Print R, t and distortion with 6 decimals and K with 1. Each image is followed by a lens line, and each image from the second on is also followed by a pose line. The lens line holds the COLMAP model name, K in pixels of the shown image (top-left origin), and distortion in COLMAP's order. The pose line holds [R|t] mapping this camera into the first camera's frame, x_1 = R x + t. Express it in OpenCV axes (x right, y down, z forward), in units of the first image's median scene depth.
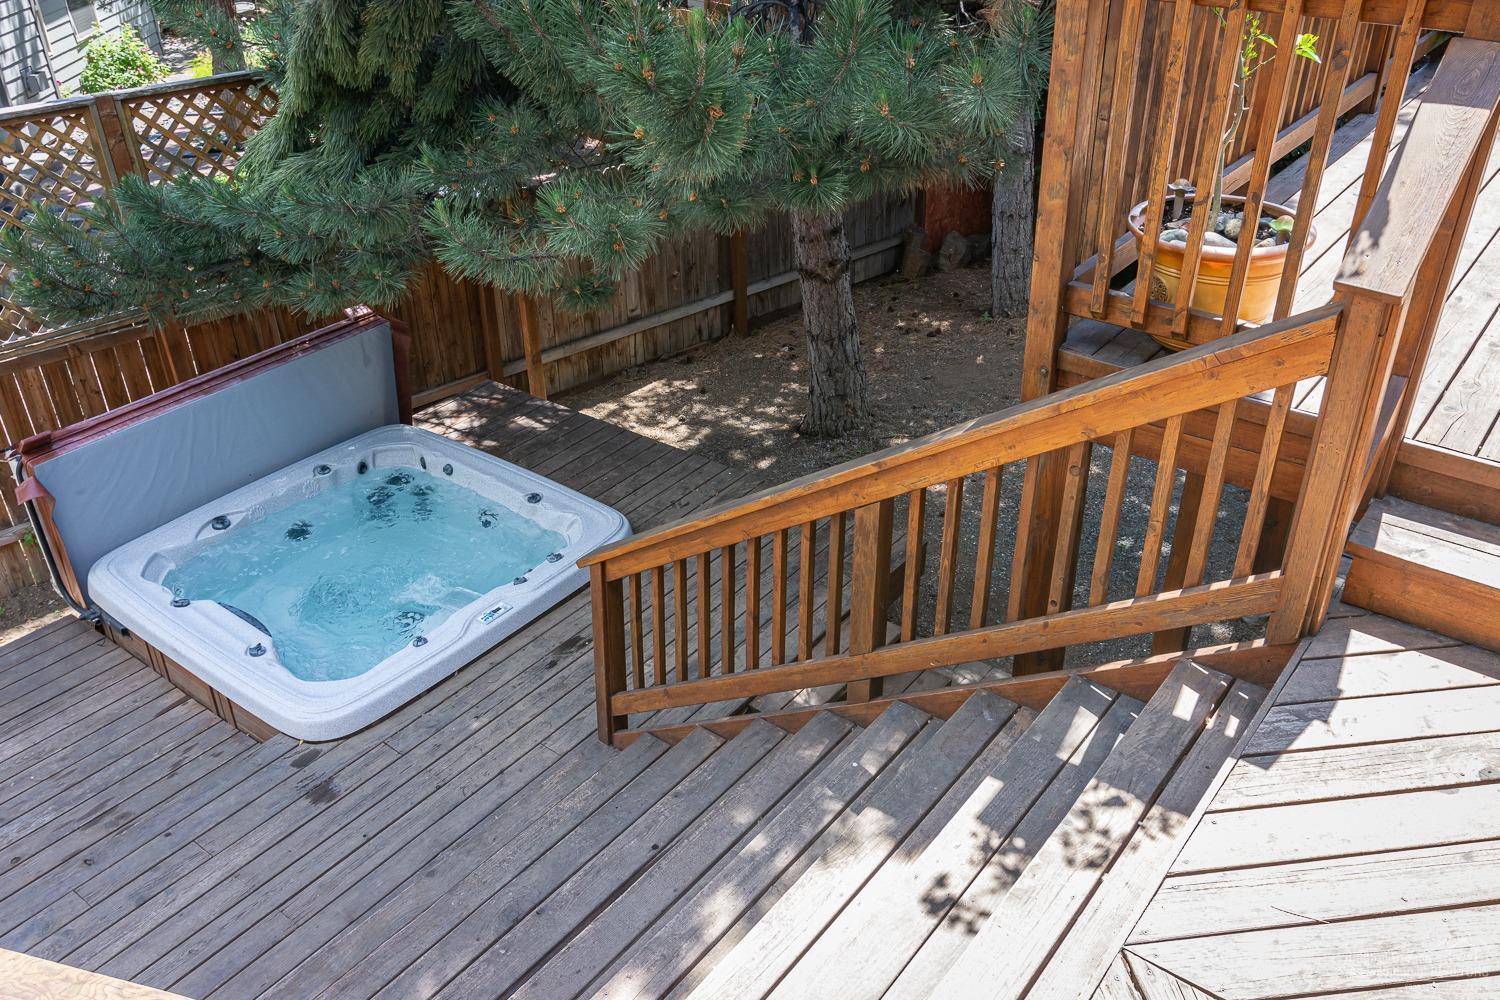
lens RADIAL K [[1241.2, 0, 750.0], [0, 1241.2, 500.0], [0, 0, 1]] dist [-0.005492, -0.005041]
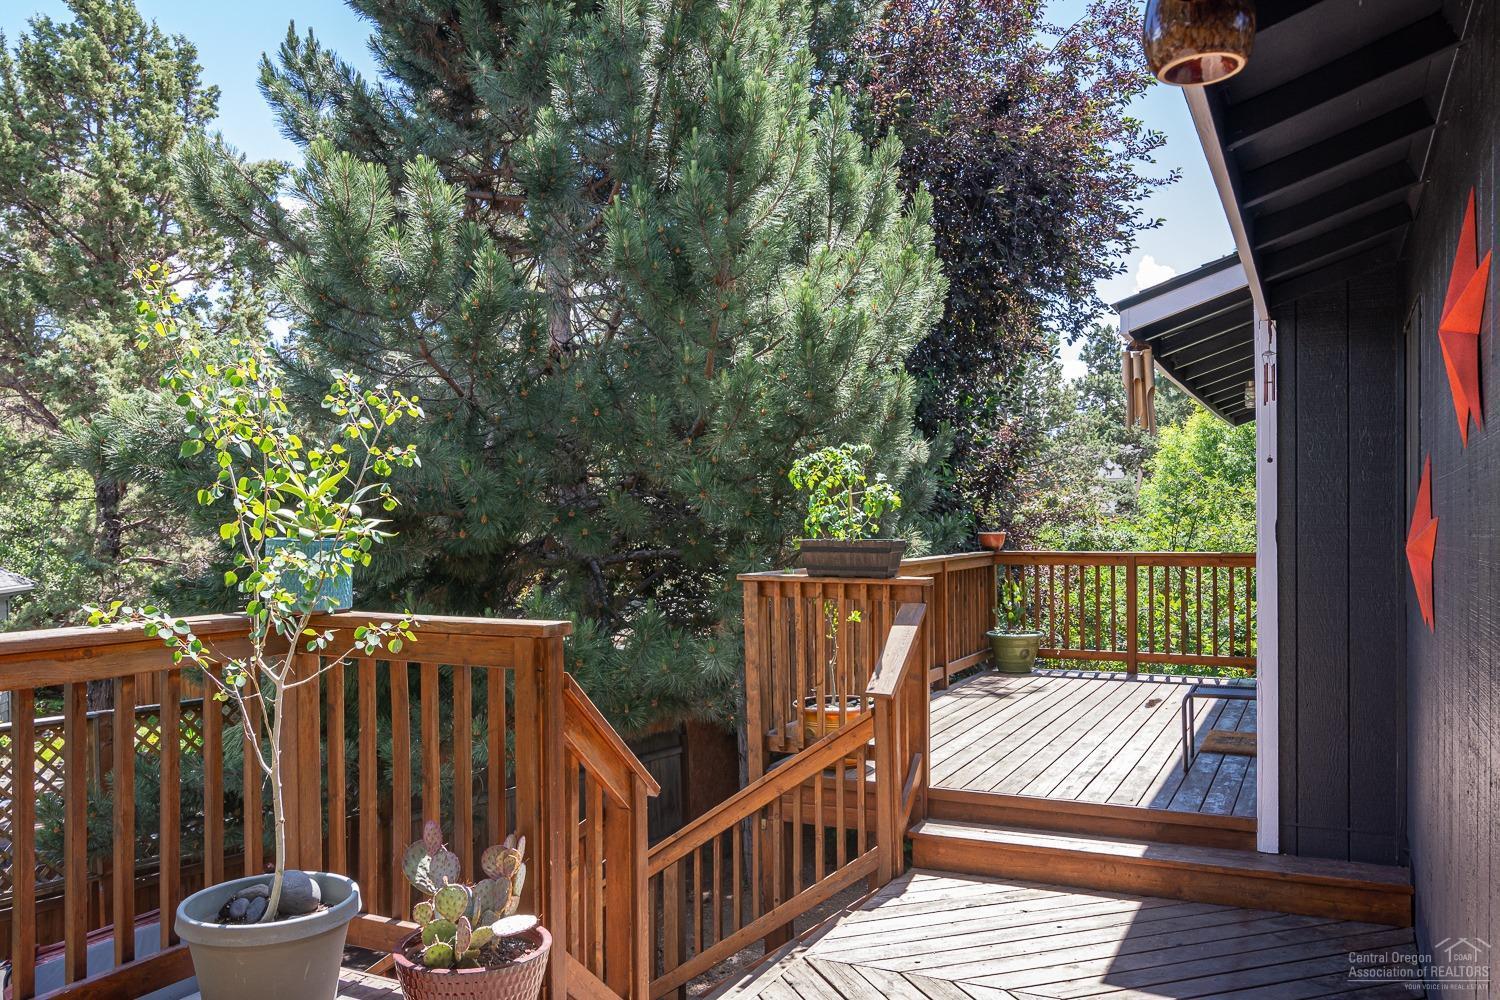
lens RADIAL K [[1192.9, 0, 748.8], [0, 1192.9, 570.2], [0, 0, 1]] dist [0.000530, 0.001468]
pose [[0.980448, -0.007397, 0.196639, -0.161722], [0.097967, 0.884996, -0.455175, 0.526236], [-0.170658, 0.465540, 0.868417, -0.879284]]
